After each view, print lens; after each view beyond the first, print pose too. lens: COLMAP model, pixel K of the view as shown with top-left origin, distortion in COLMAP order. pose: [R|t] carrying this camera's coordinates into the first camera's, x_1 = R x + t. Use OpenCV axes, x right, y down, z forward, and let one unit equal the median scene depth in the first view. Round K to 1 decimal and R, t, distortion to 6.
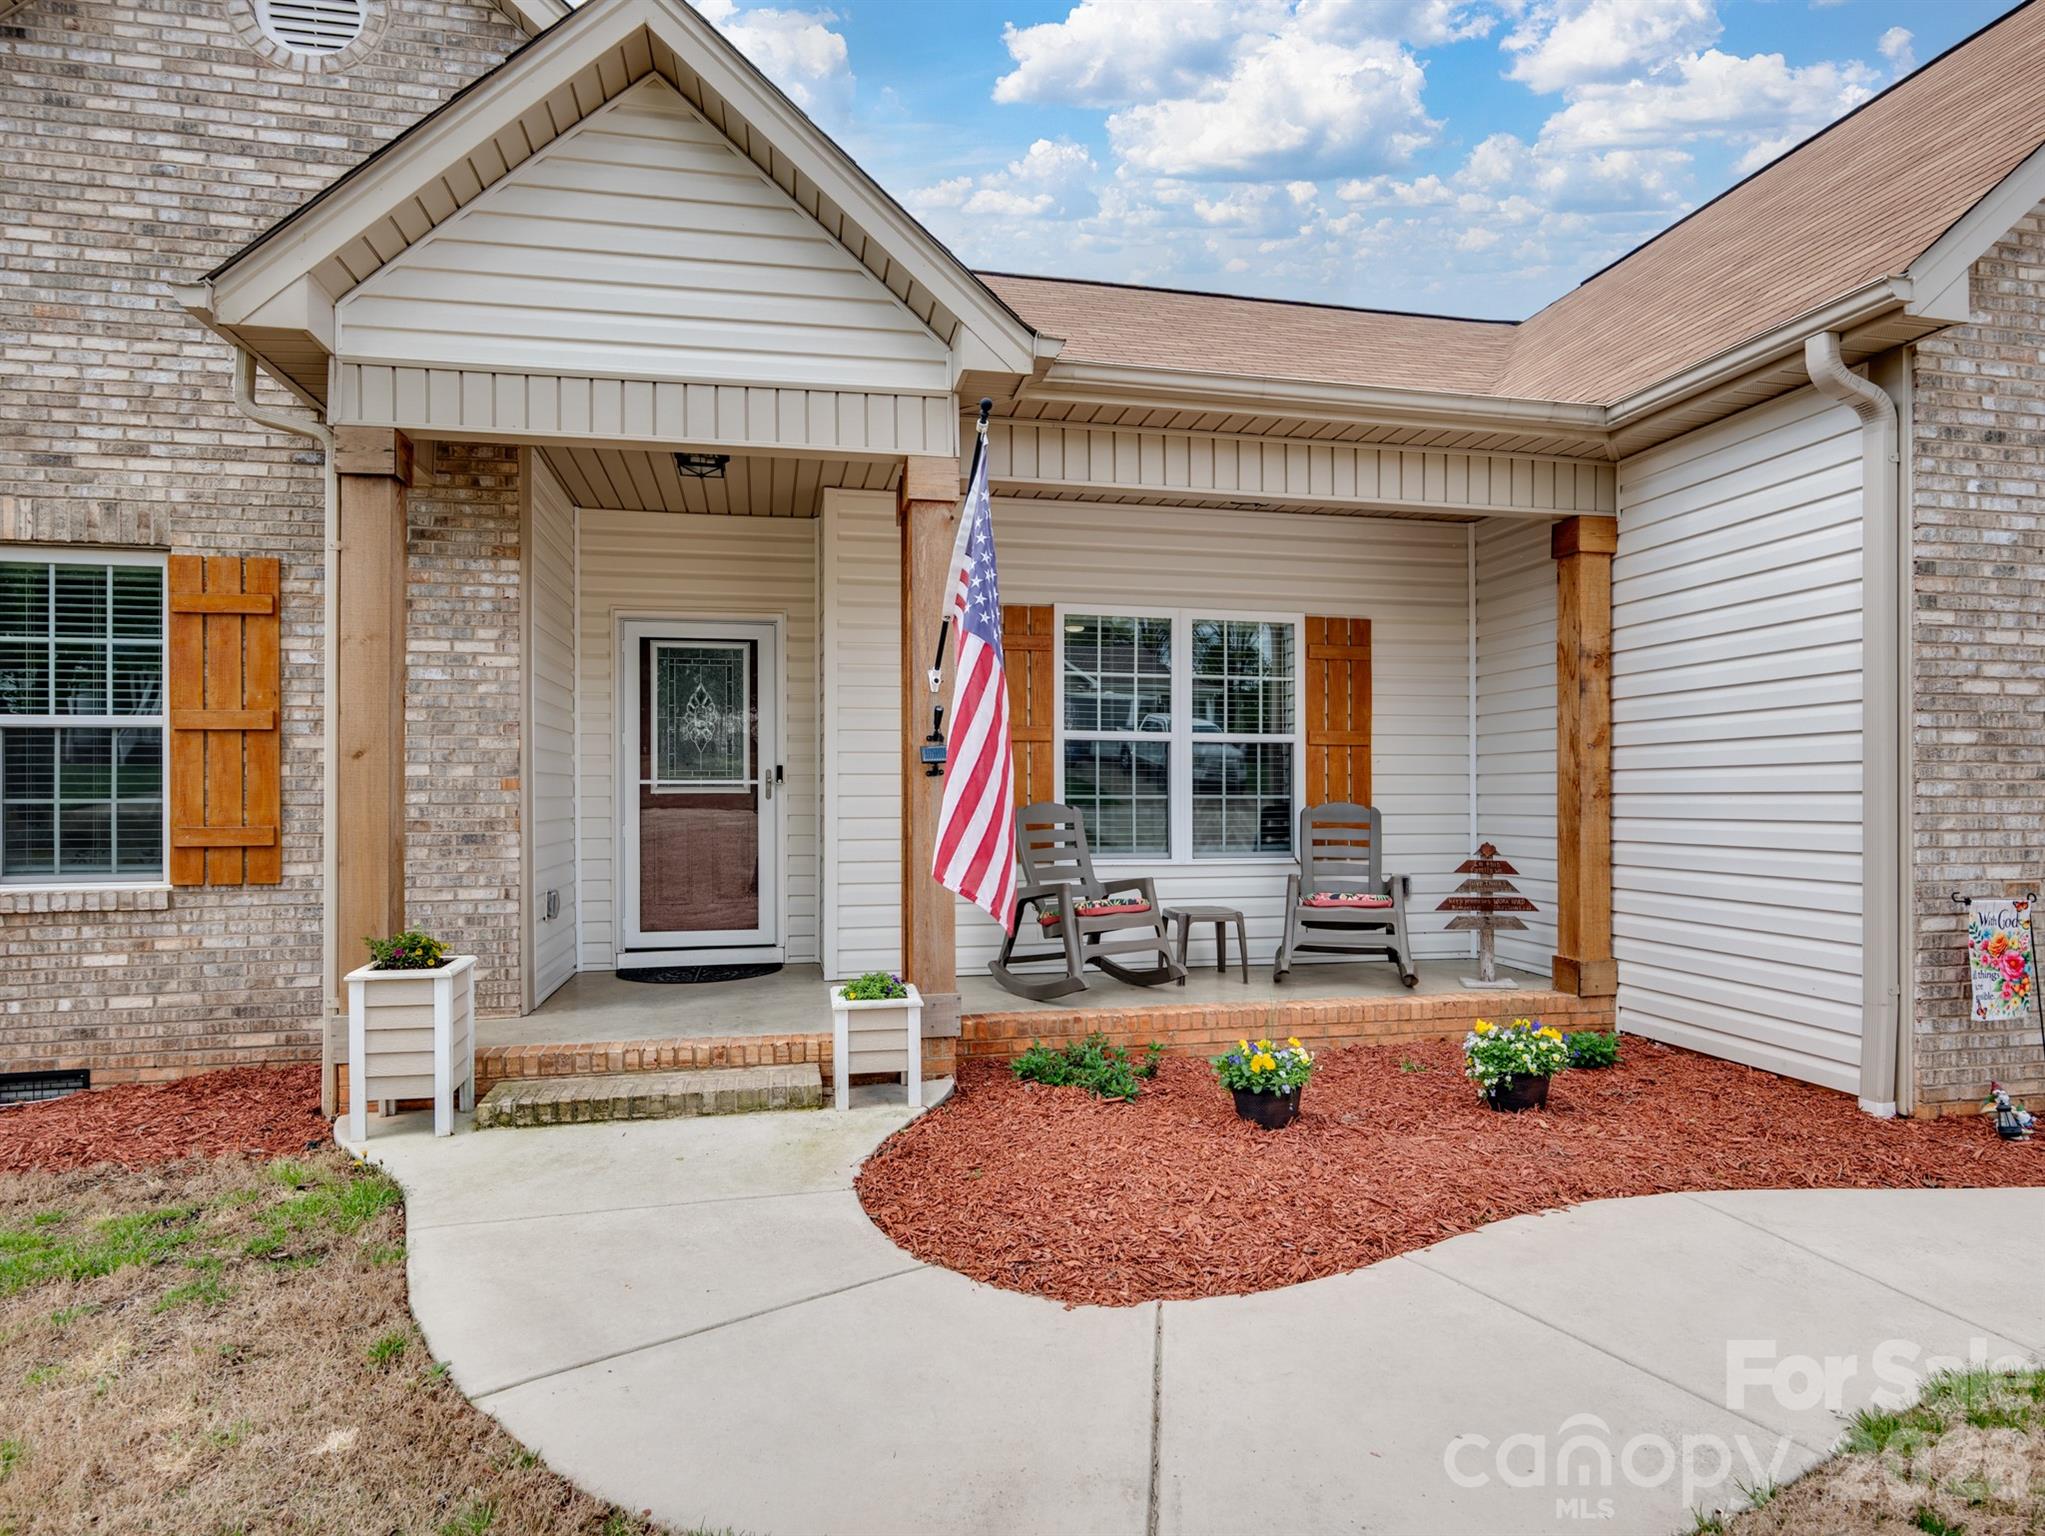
lens RADIAL K [[1130.3, 0, 1019.6], [0, 1130.3, 797.7], [0, 0, 1]] dist [-0.002150, -0.000124]
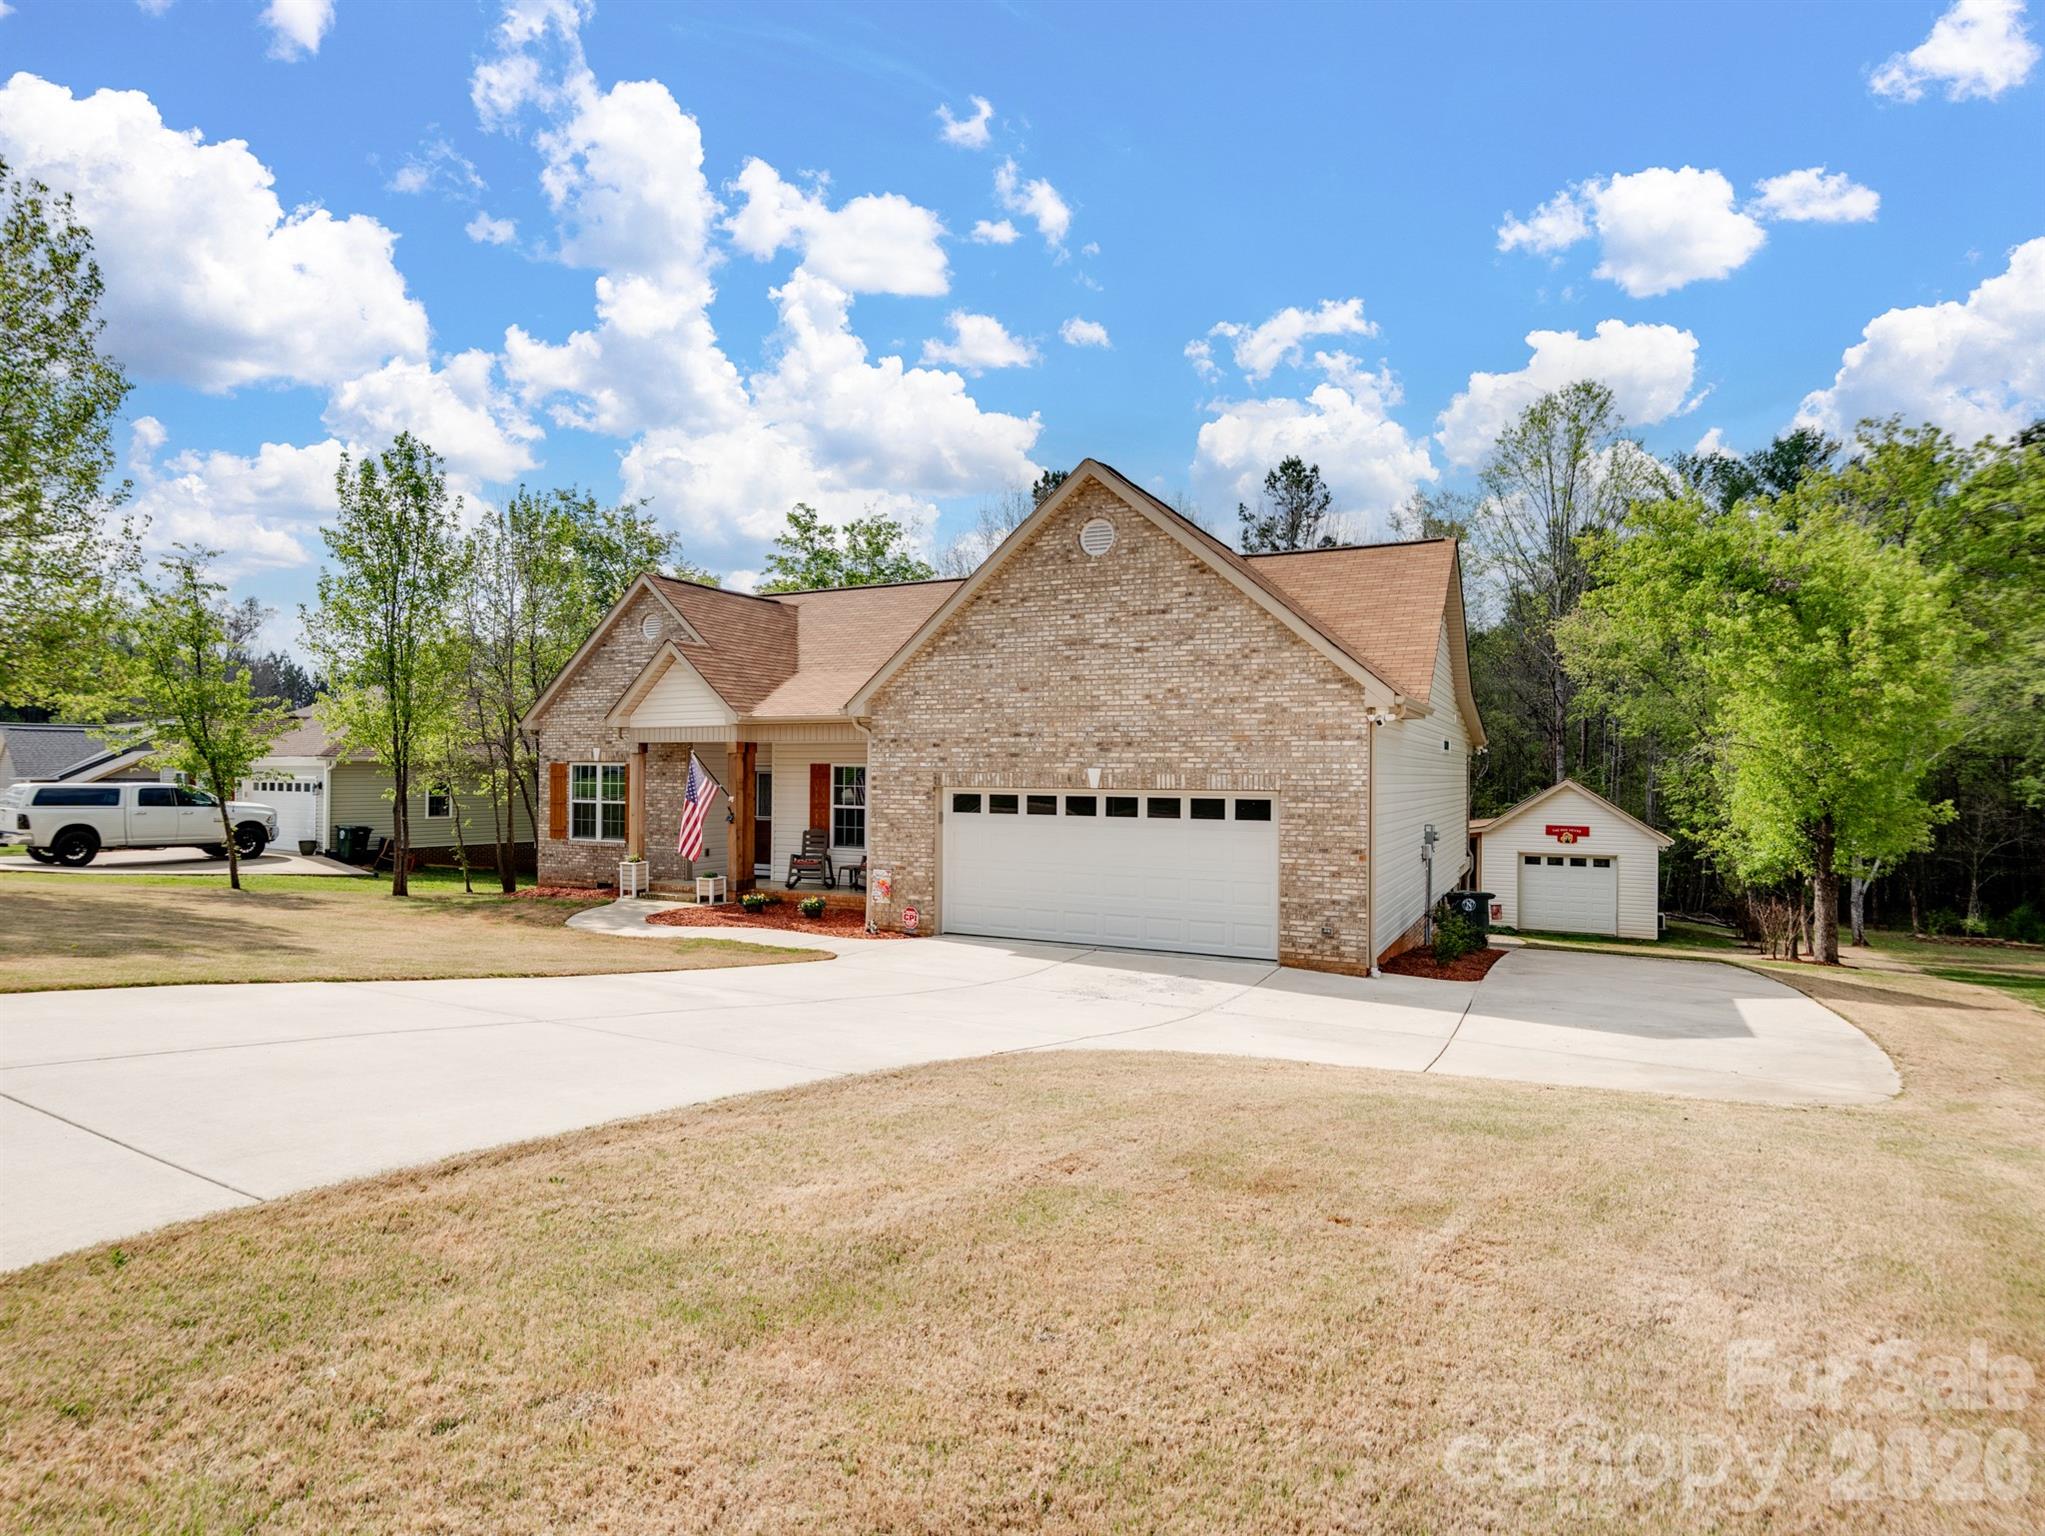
lens RADIAL K [[1100.8, 0, 1022.5], [0, 1100.8, 768.0], [0, 0, 1]] dist [0.000869, -0.000777]
pose [[0.785878, 0.003732, -0.618370, 2.934378], [-0.009279, 0.999940, -0.005757, -0.191434], [0.618312, 0.010262, 0.785866, -1.303837]]
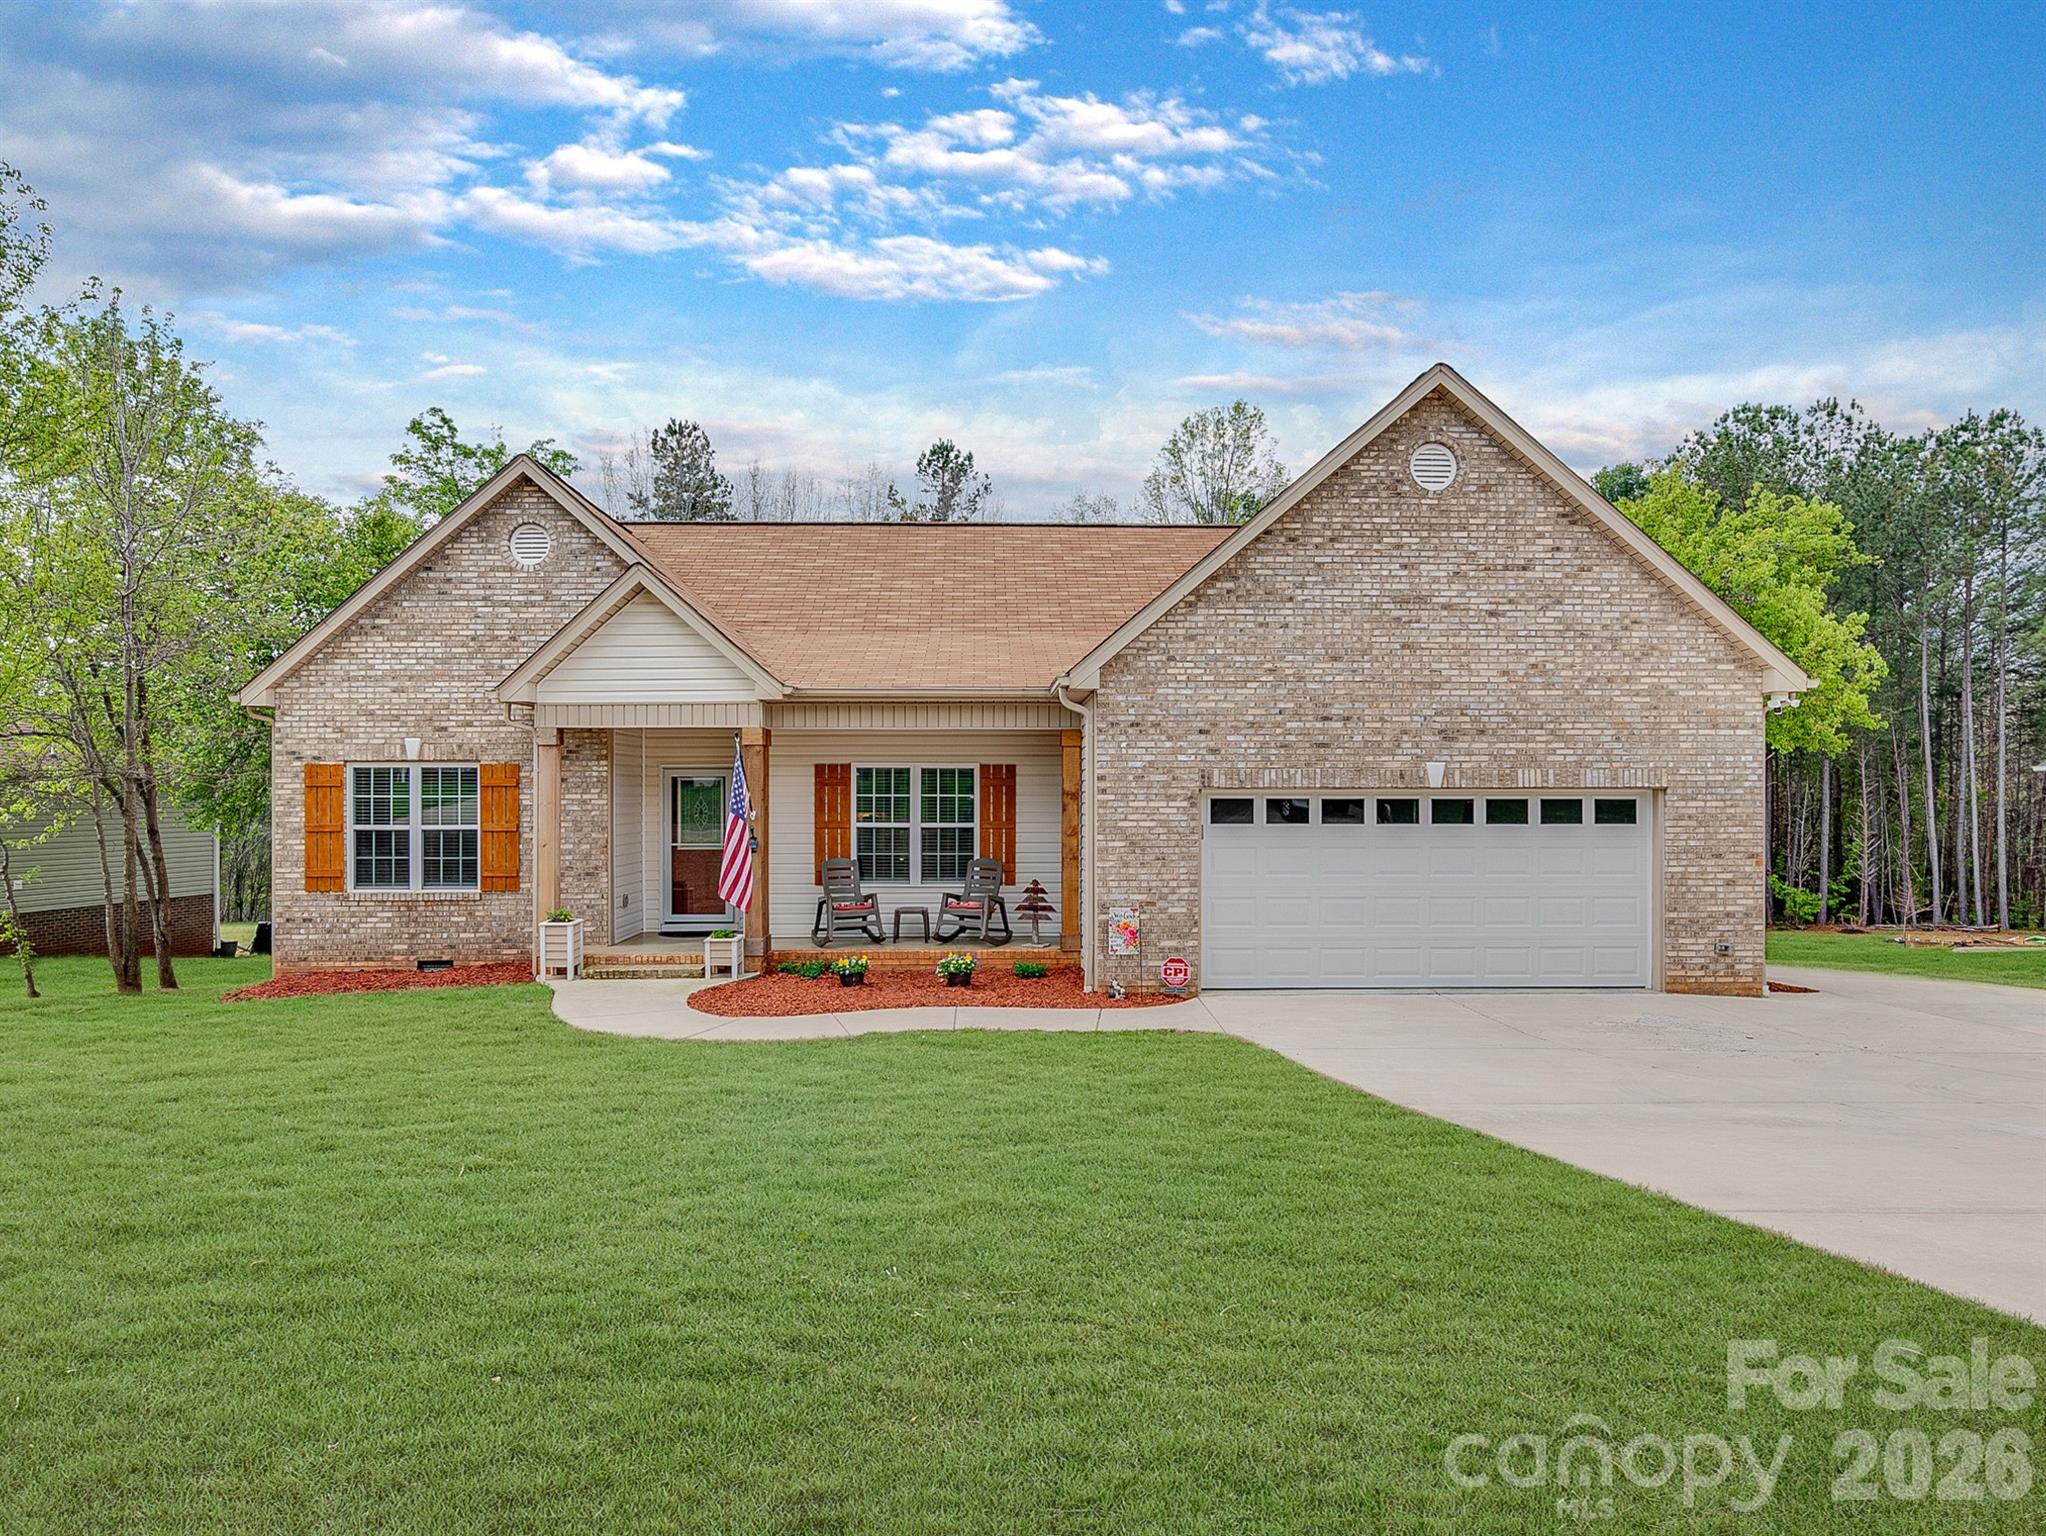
lens RADIAL K [[1182.6, 0, 1018.1], [0, 1182.6, 796.1], [0, 0, 1]] dist [-0.006937, -0.000656]
pose [[0.983806, 0.000132, -0.179238, 0.952730], [-0.000635, 0.999996, -0.002752, -0.134232], [0.179237, 0.002822, 0.983802, -1.452894]]
